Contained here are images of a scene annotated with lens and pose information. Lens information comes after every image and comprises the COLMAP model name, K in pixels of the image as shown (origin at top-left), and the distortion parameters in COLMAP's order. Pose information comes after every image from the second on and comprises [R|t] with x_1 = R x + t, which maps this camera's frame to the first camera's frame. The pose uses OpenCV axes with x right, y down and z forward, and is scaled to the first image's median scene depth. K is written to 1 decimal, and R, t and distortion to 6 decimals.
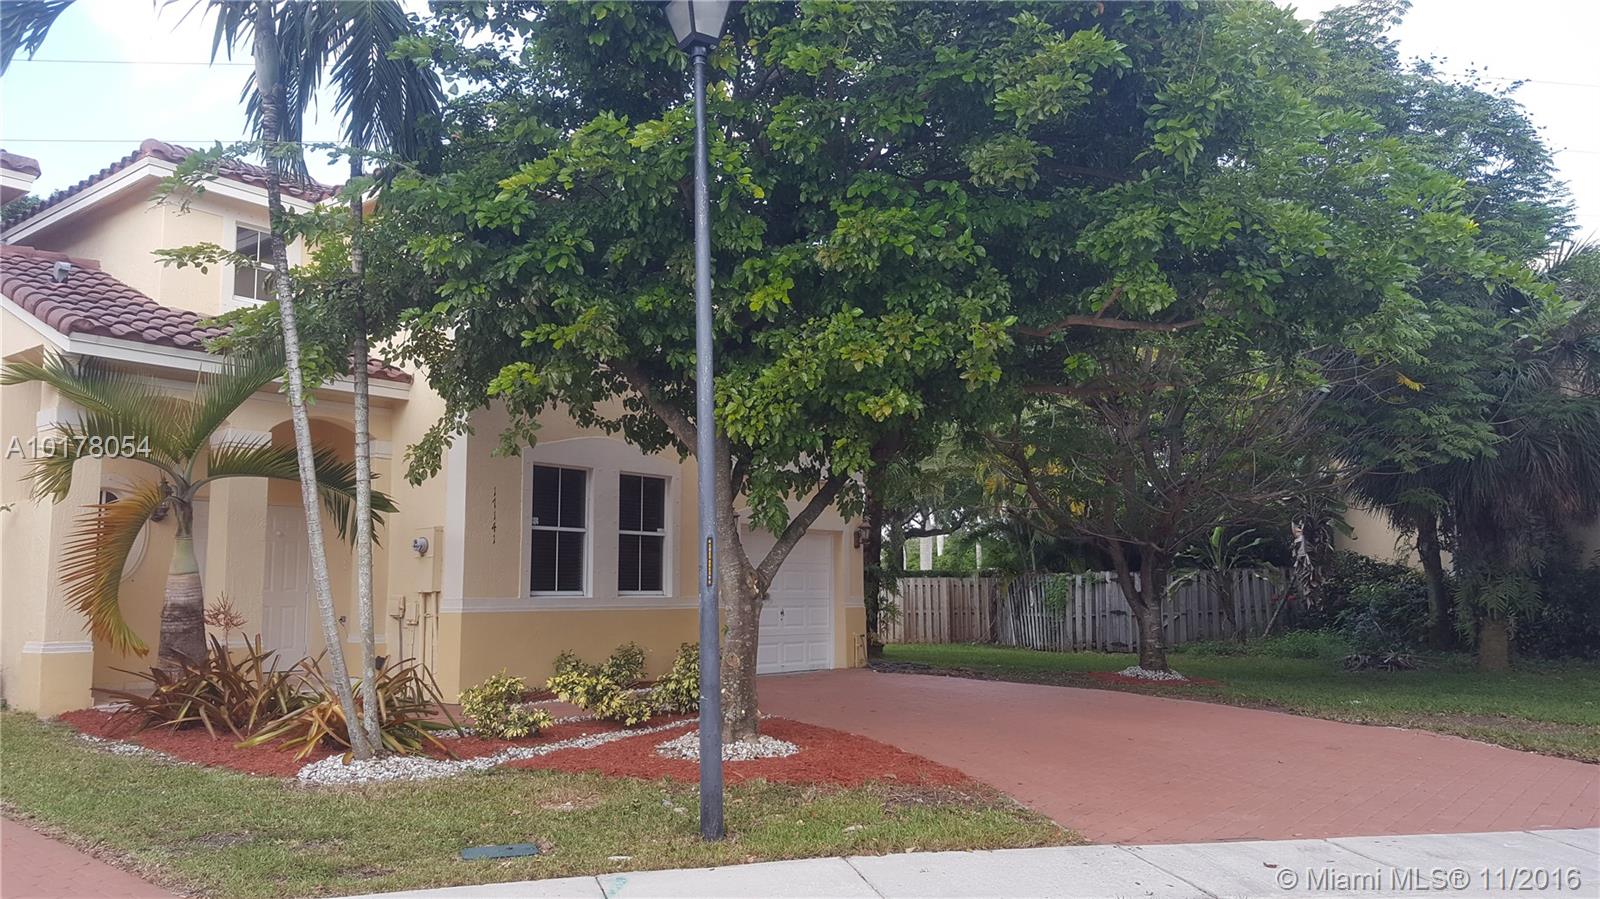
lens RADIAL K [[1172.2, 0, 799.5], [0, 1172.2, 462.3], [0, 0, 1]] dist [0.142790, -0.216043]
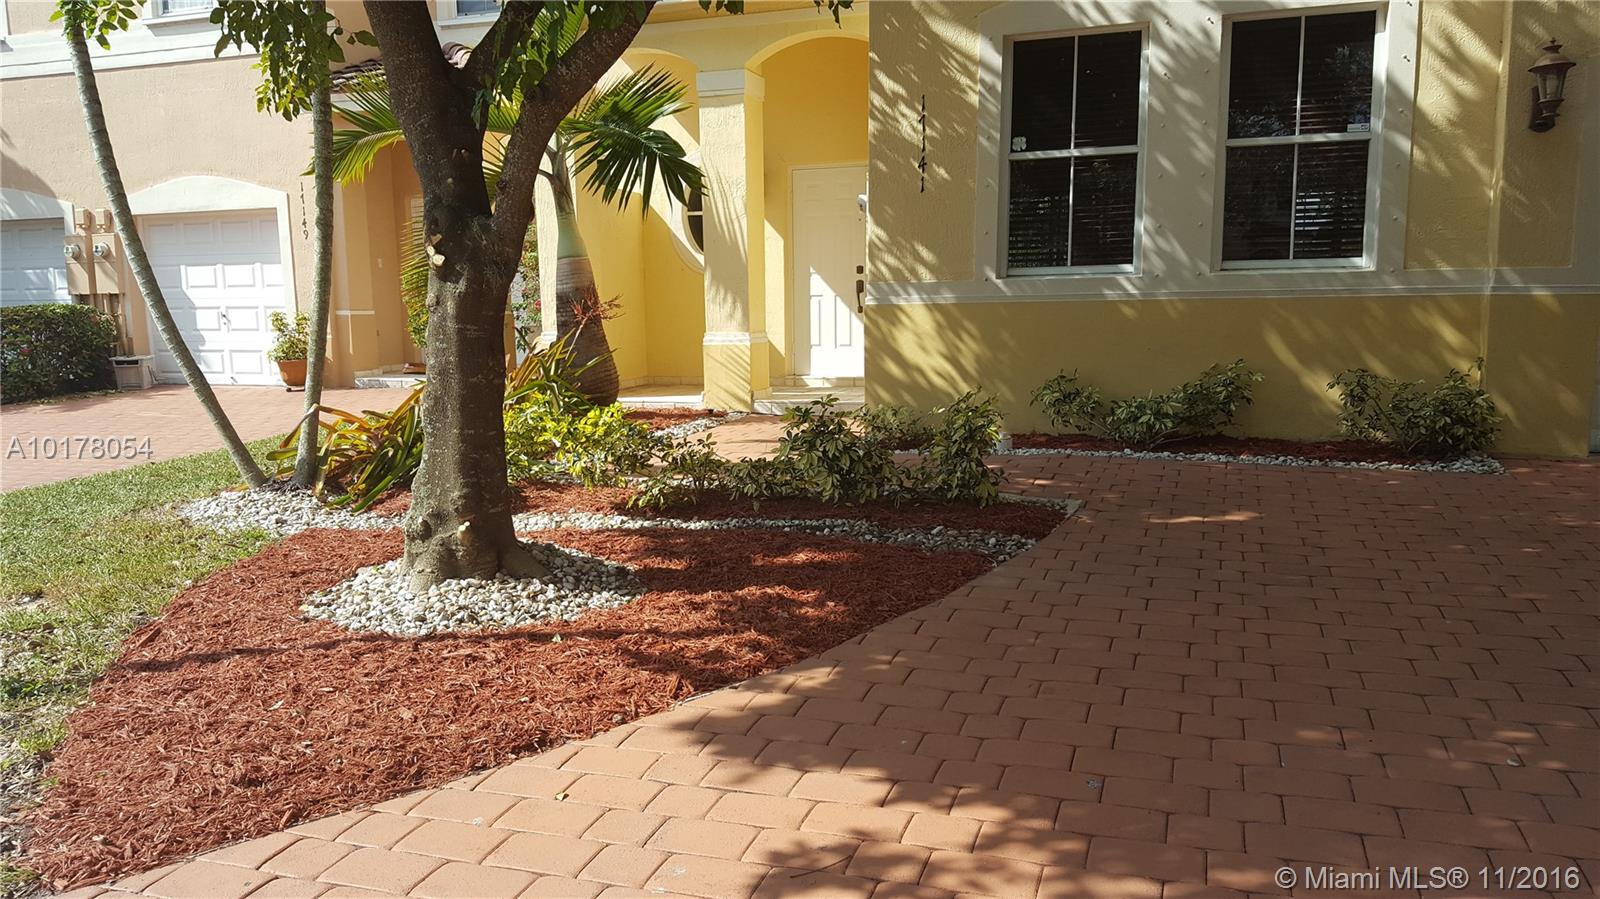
lens RADIAL K [[1172.2, 0, 799.5], [0, 1172.2, 462.3], [0, 0, 1]] dist [0.142790, -0.216043]
pose [[0.325074, 0.127200, -0.937095, 0.270135], [0.119744, 0.977401, 0.174209, 0.078579], [0.938077, -0.168842, 0.302496, 0.628761]]
